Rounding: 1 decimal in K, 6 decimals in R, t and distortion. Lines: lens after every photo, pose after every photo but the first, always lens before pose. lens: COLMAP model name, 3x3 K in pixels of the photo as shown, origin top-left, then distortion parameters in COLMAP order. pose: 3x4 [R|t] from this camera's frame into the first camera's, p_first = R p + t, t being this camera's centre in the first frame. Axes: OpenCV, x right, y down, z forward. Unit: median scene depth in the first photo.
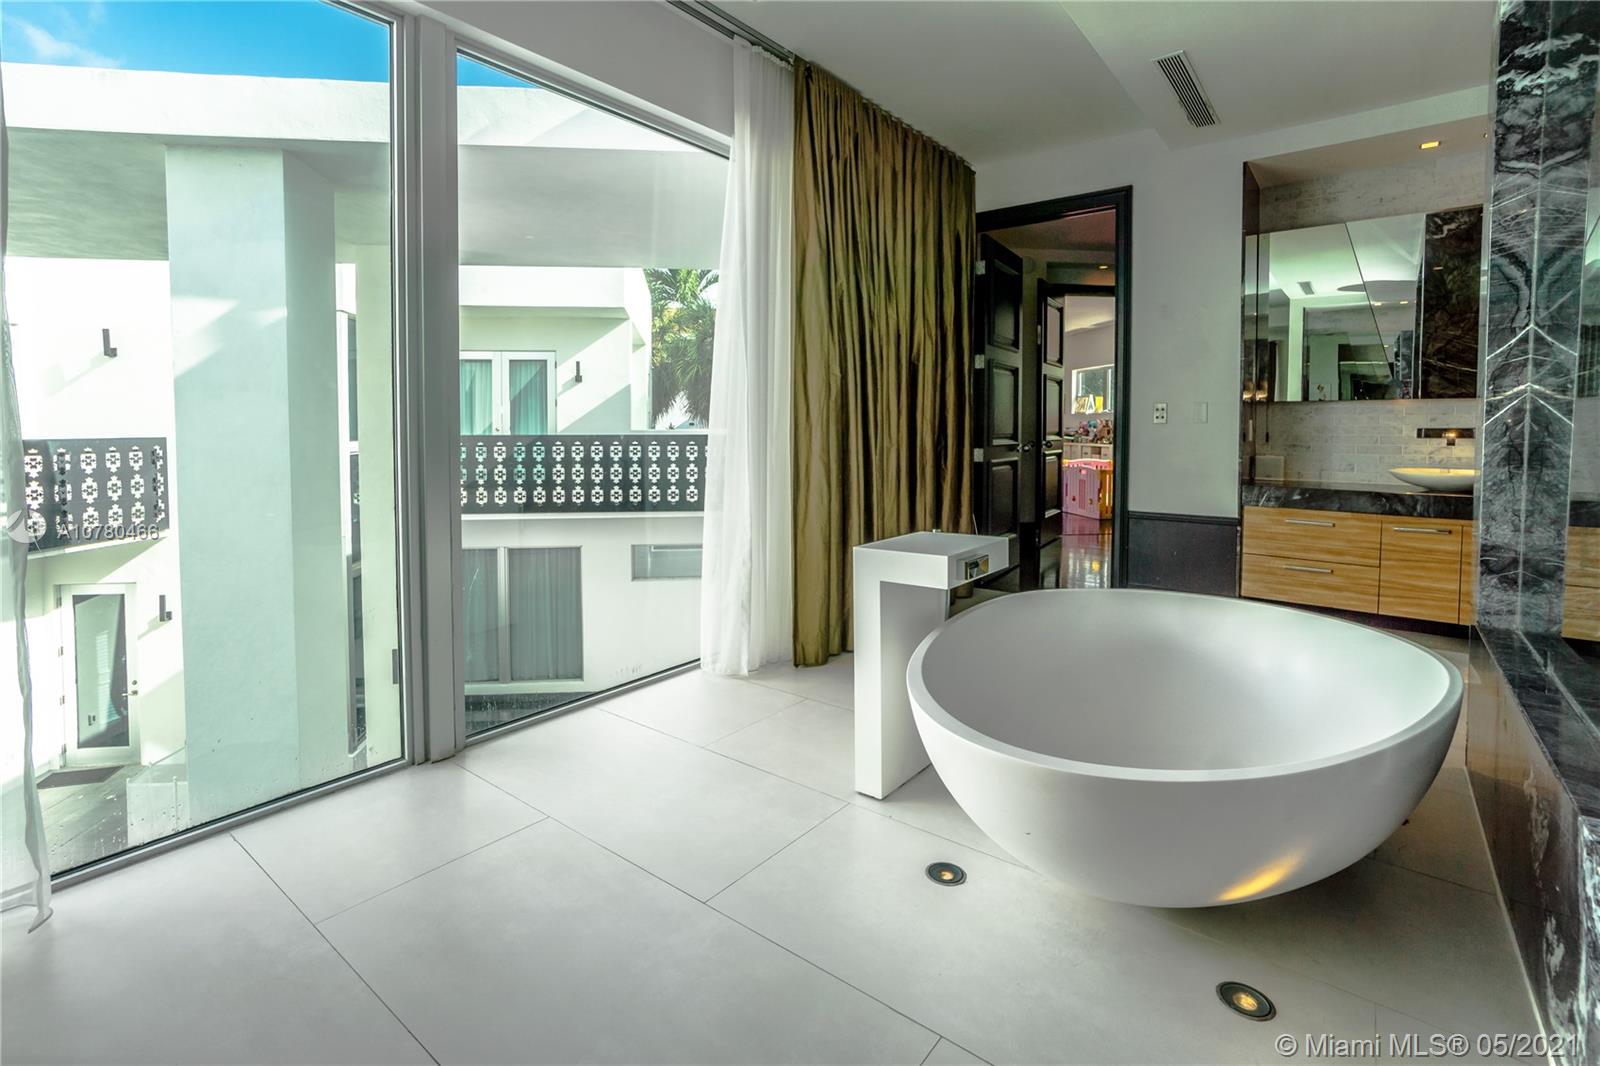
lens RADIAL K [[759.0, 0, 797.2], [0, 759.0, 466.0], [0, 0, 1]] dist [0.000807, 0.000233]
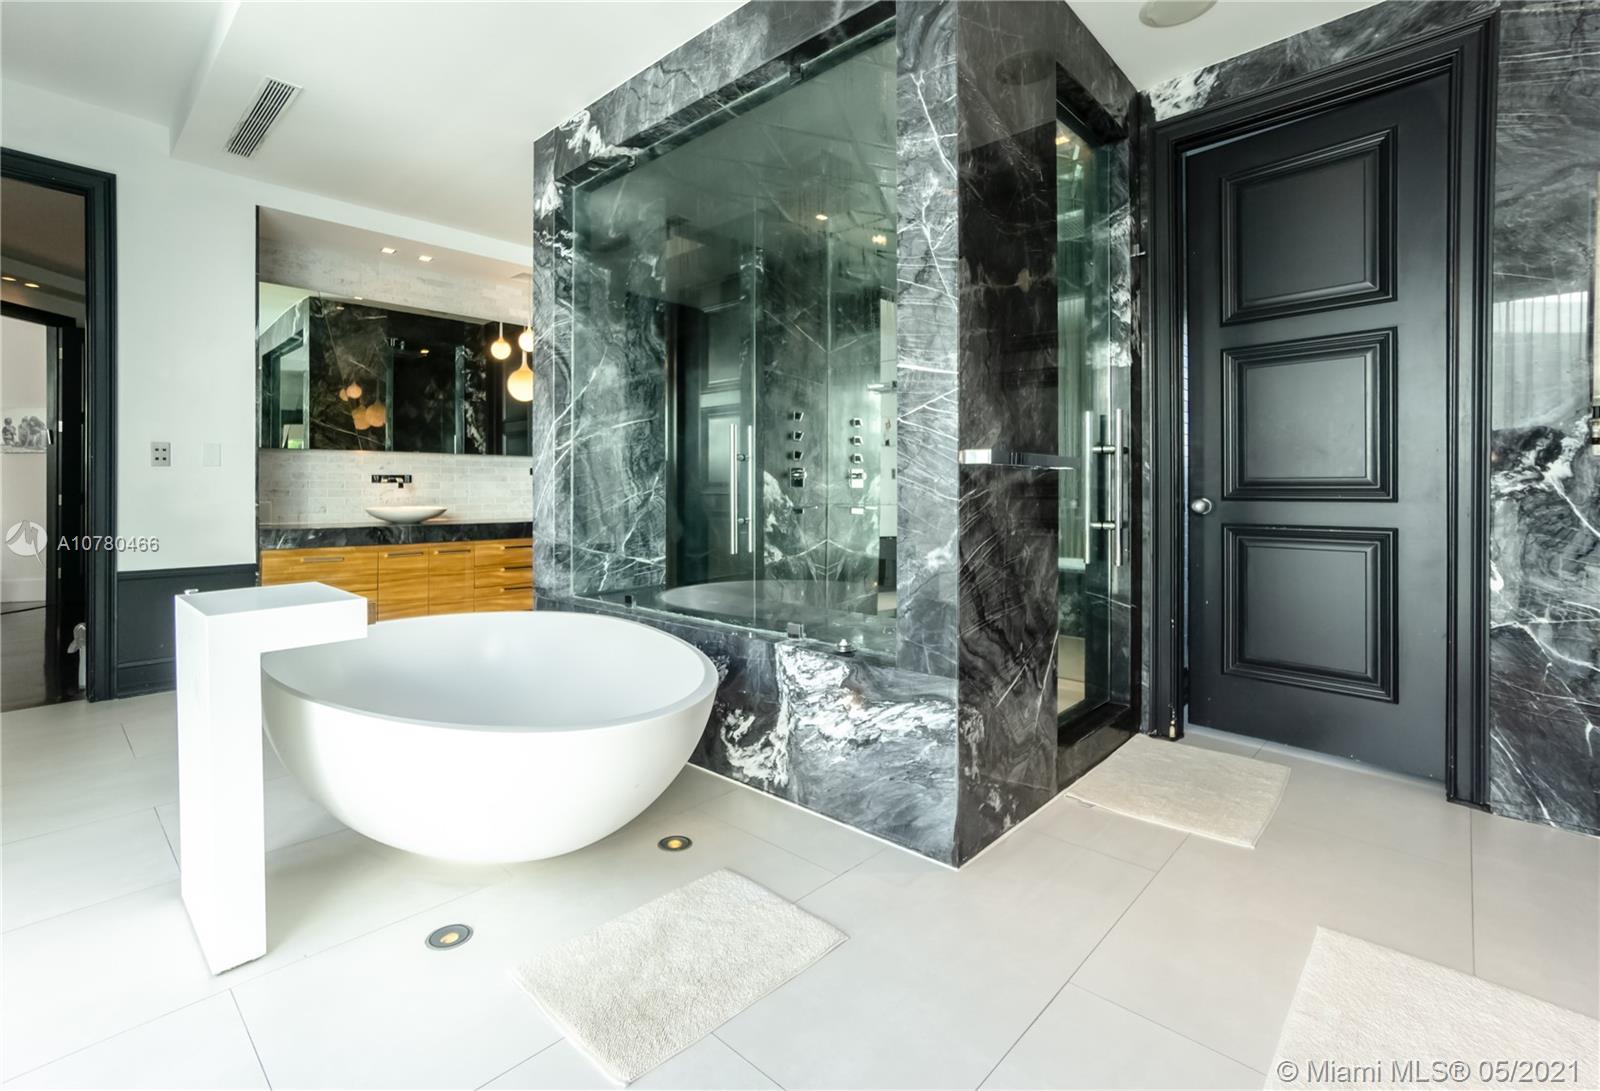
lens RADIAL K [[718.0, 0, 797.4], [0, 718.0, 484.7], [0, 0, 1]] dist [-0.001776, 0.000043]
pose [[0.082045, 0.002117, 0.996626, -0.294069], [0.056050, 0.998405, -0.006734, 0.012951], [-0.995051, 0.056413, 0.081796, 0.237546]]
